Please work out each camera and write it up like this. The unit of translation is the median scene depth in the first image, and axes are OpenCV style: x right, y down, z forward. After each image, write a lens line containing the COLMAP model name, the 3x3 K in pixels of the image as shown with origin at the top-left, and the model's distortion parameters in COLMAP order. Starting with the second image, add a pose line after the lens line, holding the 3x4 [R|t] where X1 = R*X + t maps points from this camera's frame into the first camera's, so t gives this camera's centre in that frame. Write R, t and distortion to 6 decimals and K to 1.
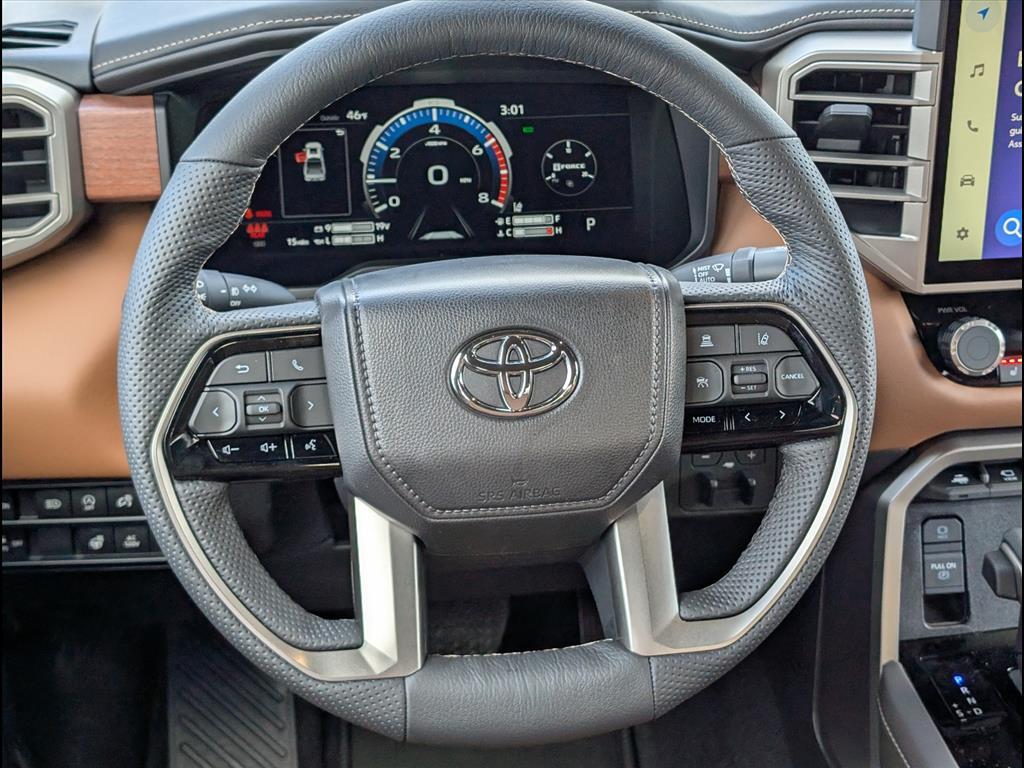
lens RADIAL K [[1612.1, 0, 512.9], [0, 1612.1, 364.0], [0, 0, 1]] dist [0.195062, -0.855157]
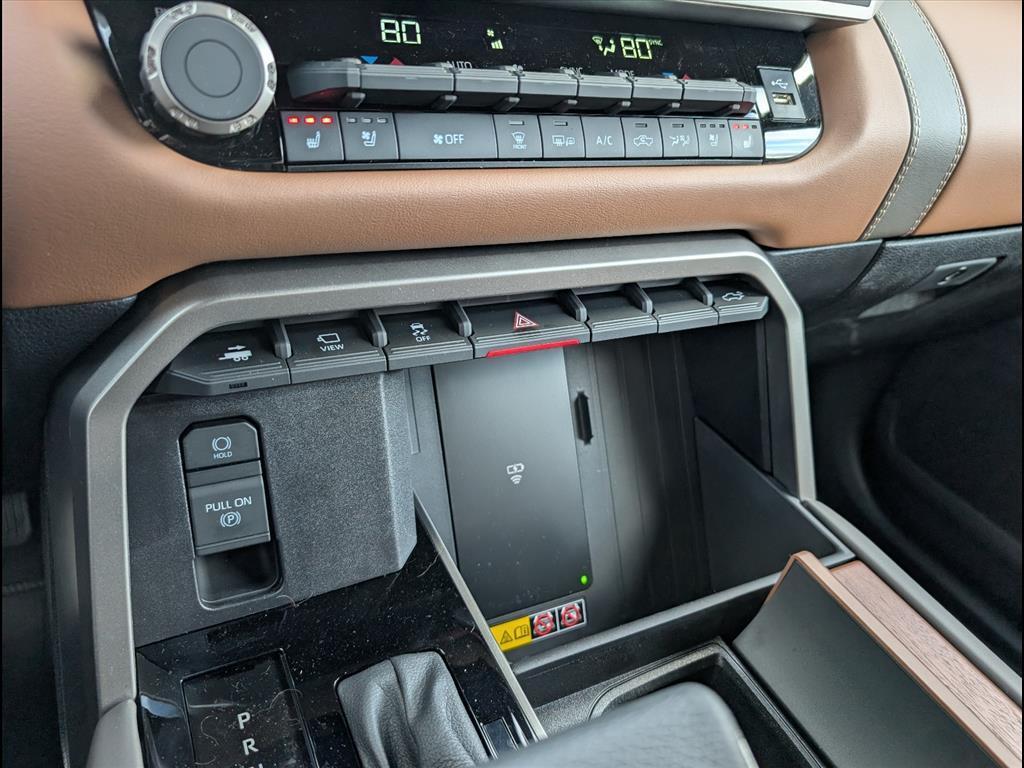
lens RADIAL K [[754.0, 0, 506.2], [0, 754.0, 381.3], [0, 0, 1]] dist [-0.006568, -0.002841]
pose [[0.942058, -0.065578, 0.328976, 0.295421], [0.022133, 0.990719, 0.134110, 0.051516], [-0.334718, -0.119058, 0.934767, 0.785984]]
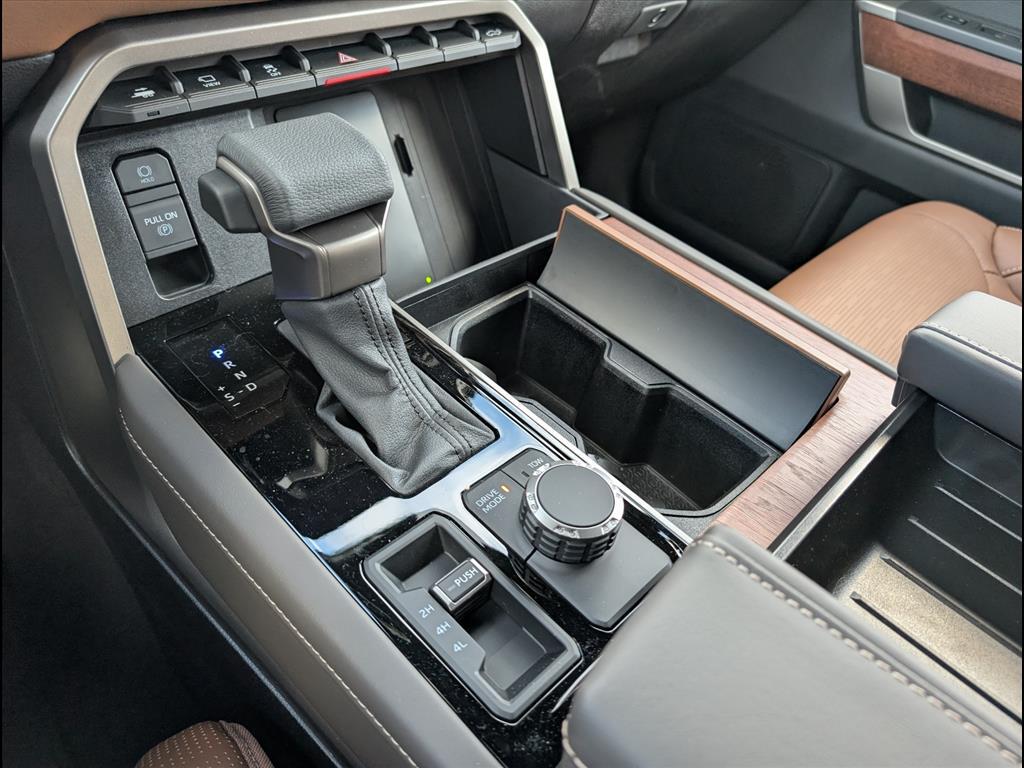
lens RADIAL K [[745.8, 0, 512.0], [0, 745.8, 384.0], [0, 0, 1]] dist [-0.002559, -0.005762]
pose [[0.799008, -0.325015, 0.505917, 0.209043], [0.162847, 0.926859, 0.338251, 0.113281], [-0.578850, -0.187878, 0.793495, 0.657331]]
